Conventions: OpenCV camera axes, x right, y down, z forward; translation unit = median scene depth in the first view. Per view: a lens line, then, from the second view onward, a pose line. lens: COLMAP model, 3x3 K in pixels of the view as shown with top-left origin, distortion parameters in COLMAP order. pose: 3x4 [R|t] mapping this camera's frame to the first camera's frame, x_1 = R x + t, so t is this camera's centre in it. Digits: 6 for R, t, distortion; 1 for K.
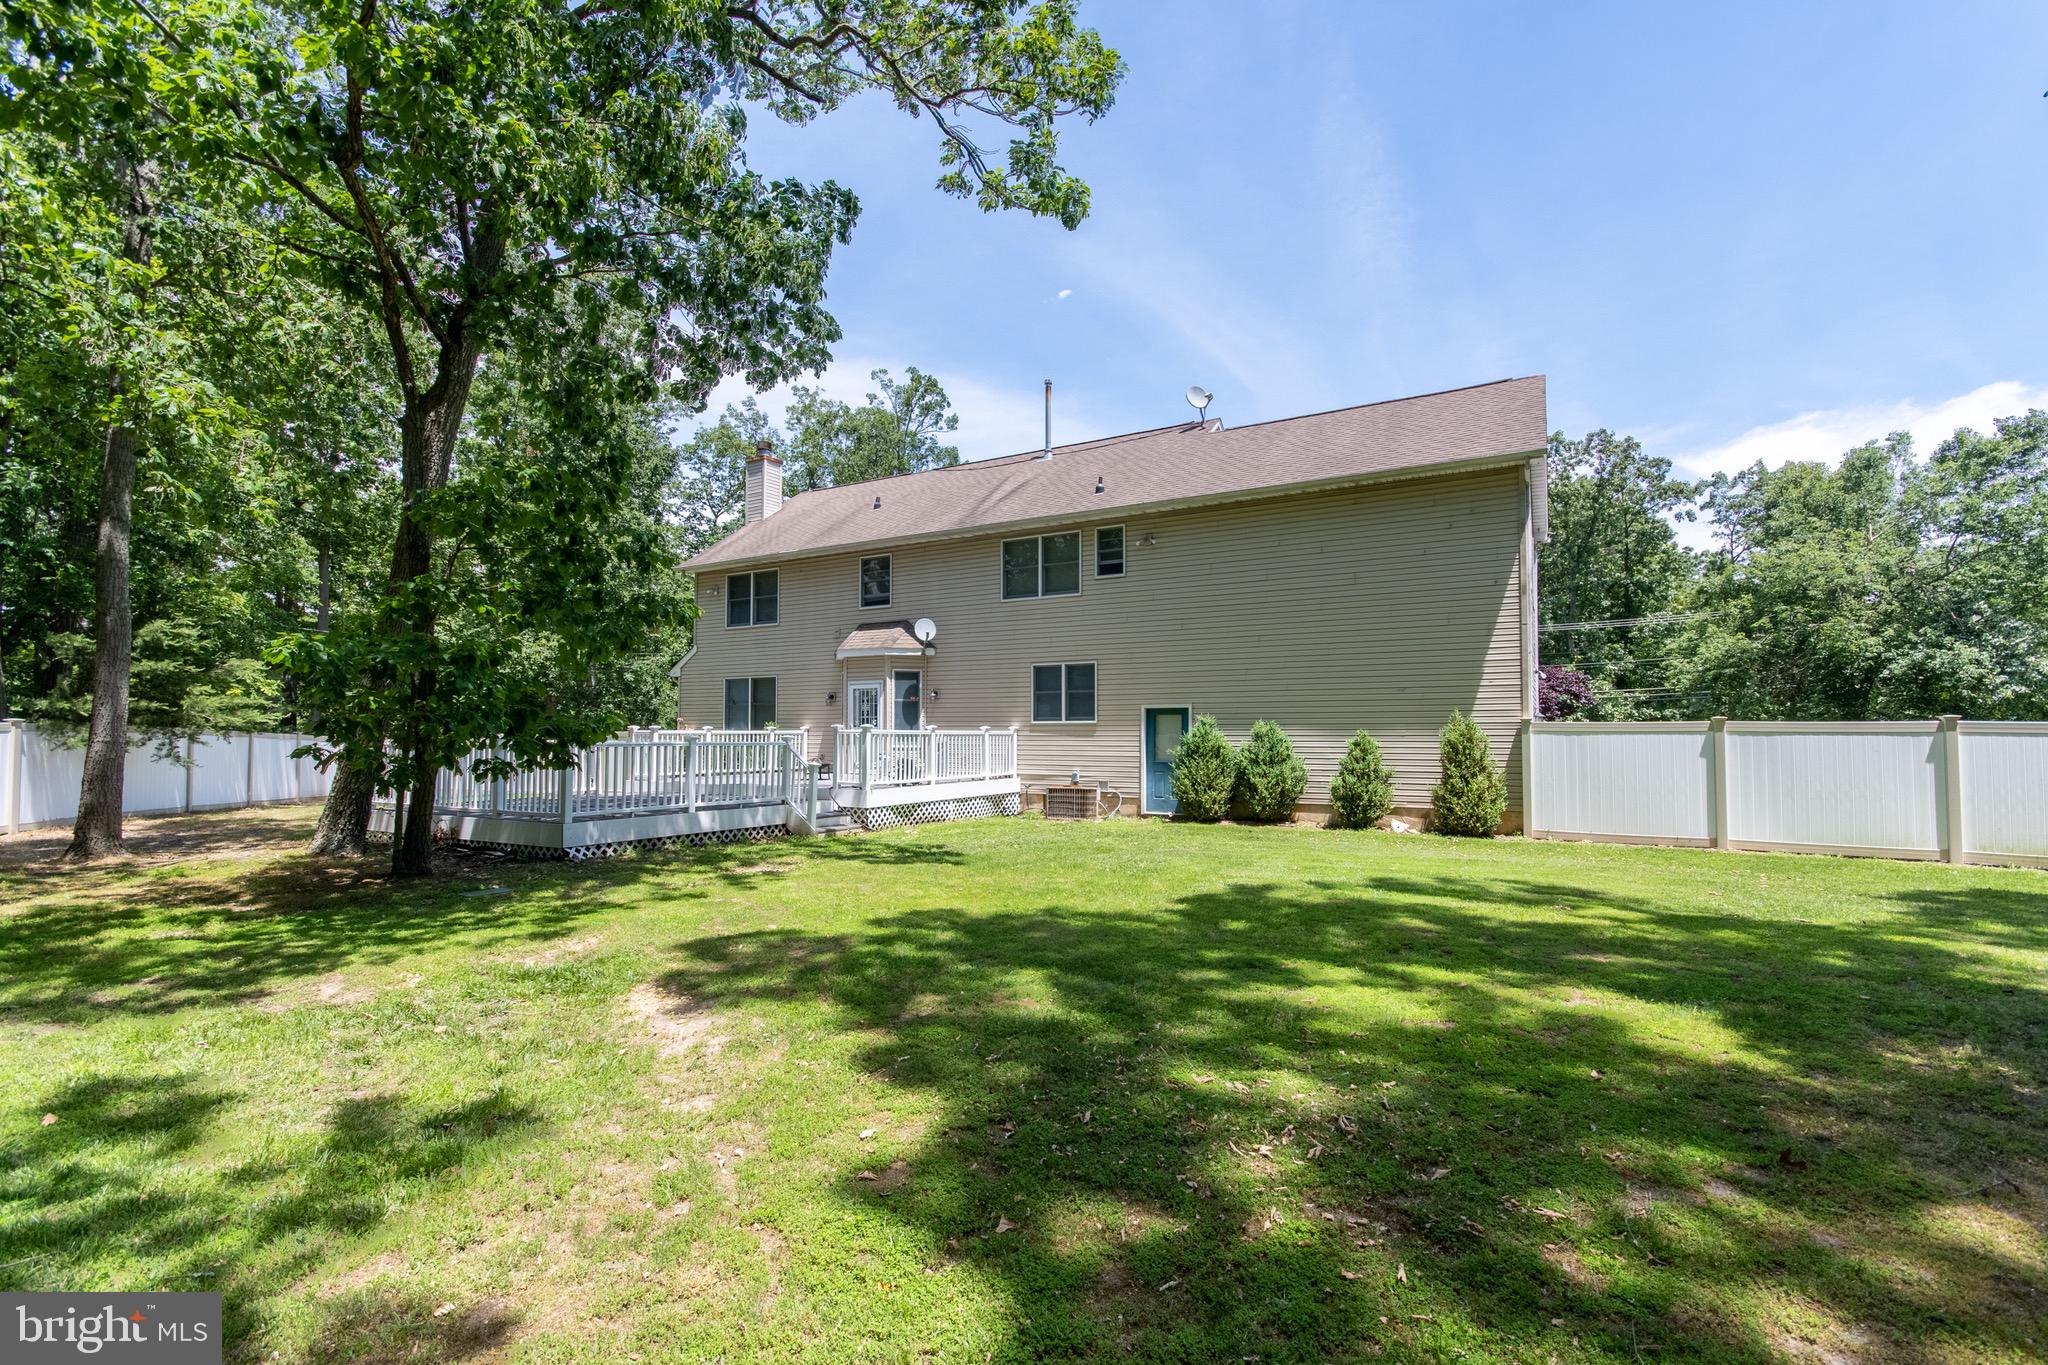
lens RADIAL K [[908.3, 0, 1025.2], [0, 908.3, 687.7], [0, 0, 1]] dist [0.001042, 0.002200]
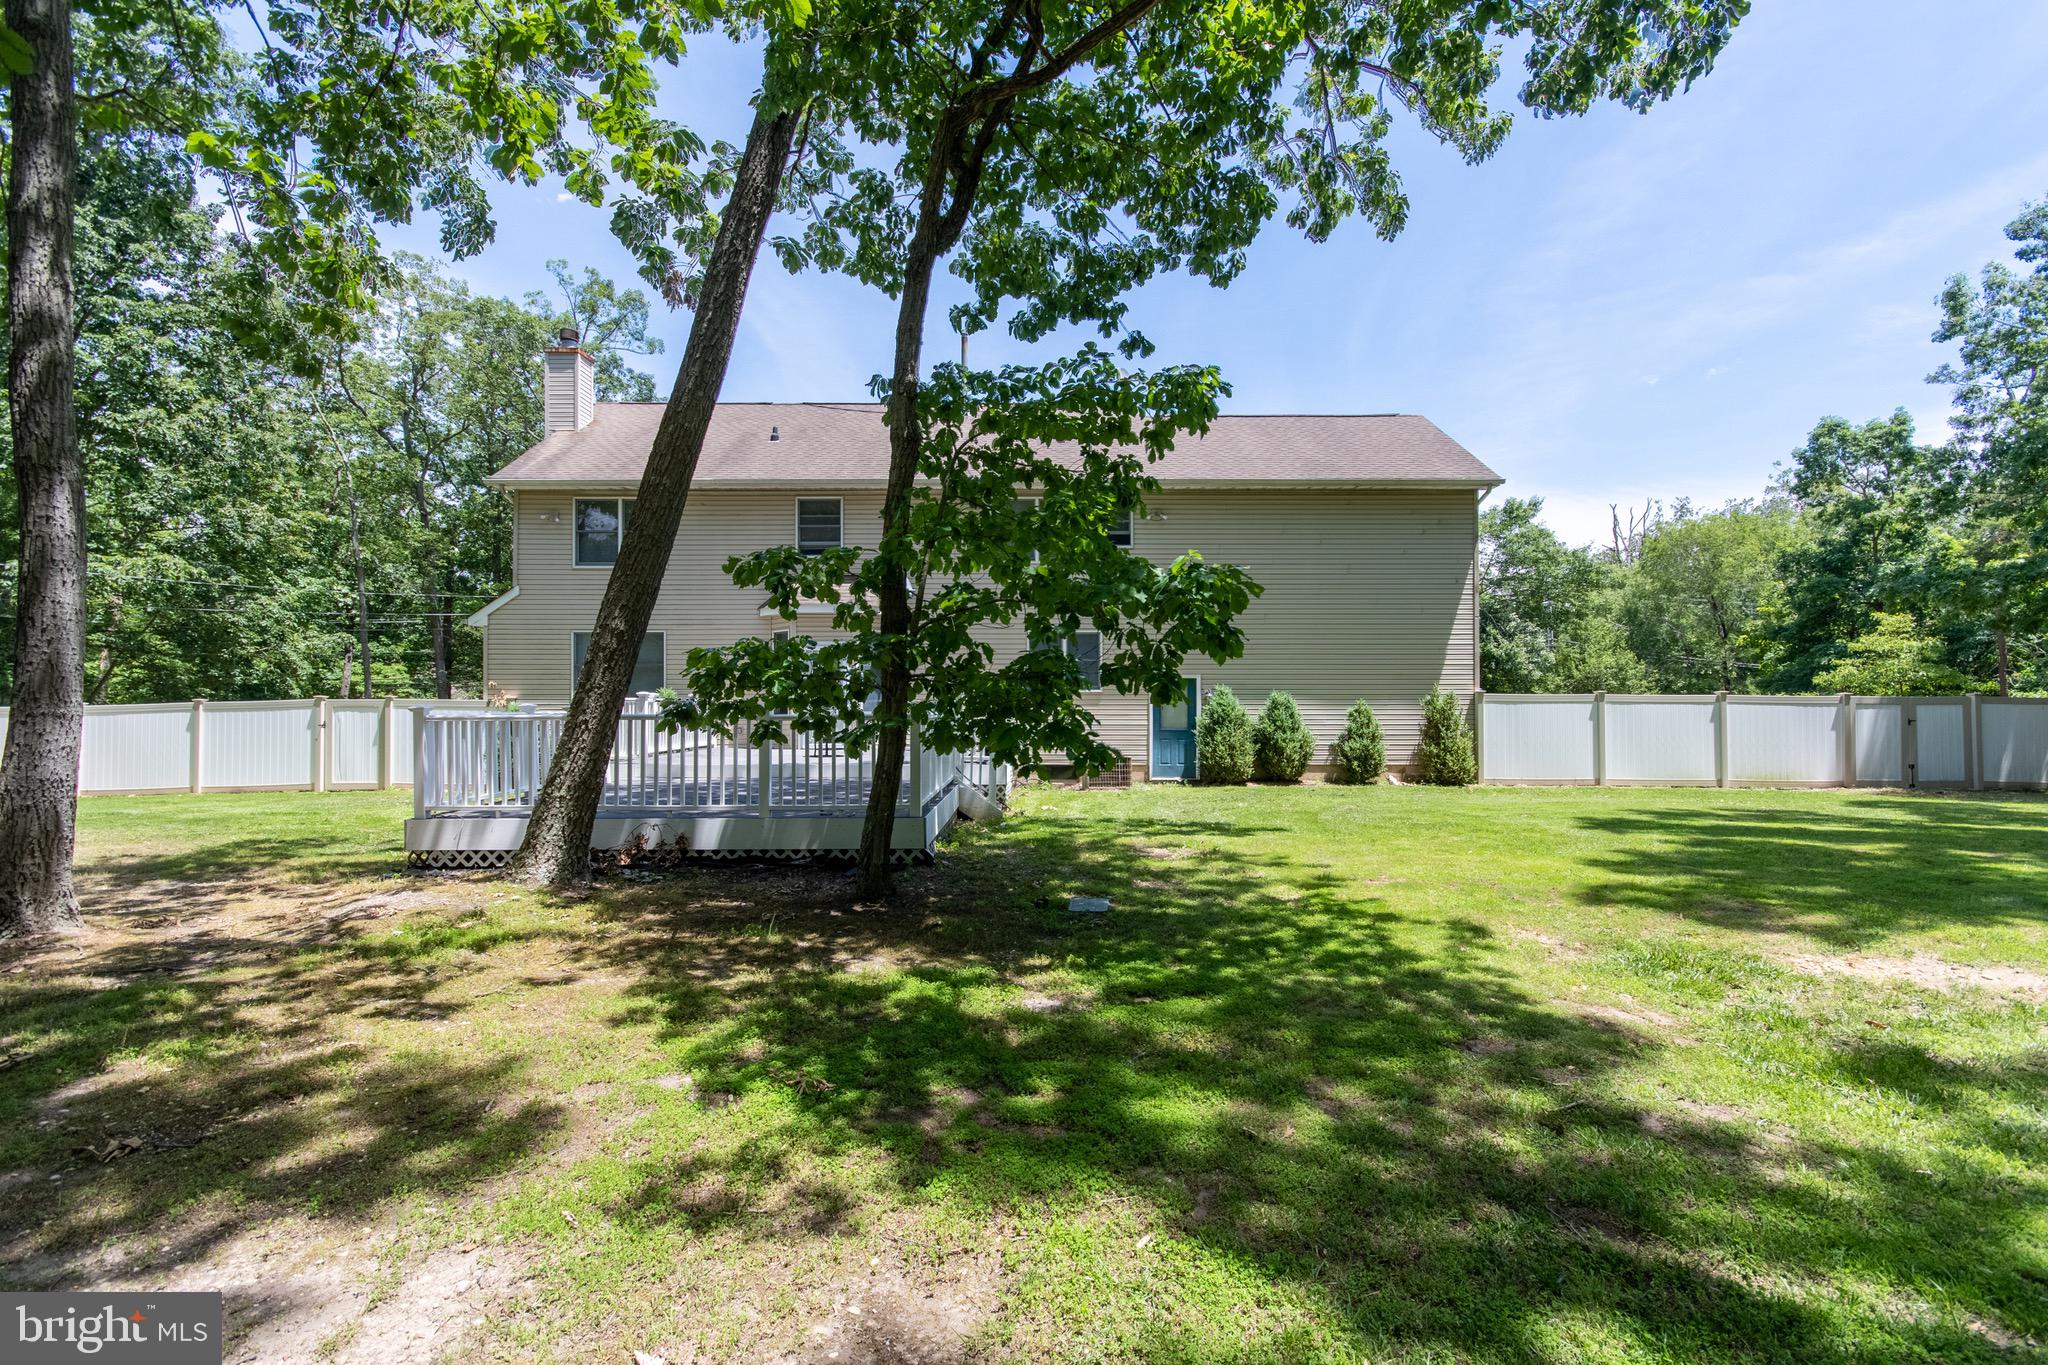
lens RADIAL K [[908.3, 0, 1024.1], [0, 908.3, 684.9], [0, 0, 1]] dist [0.001042, 0.002200]
pose [[0.875604, 0.008457, 0.482956, -0.577320], [-0.025103, 0.999292, 0.028012, 0.005239], [-0.482378, -0.036651, 0.875196, 0.183024]]
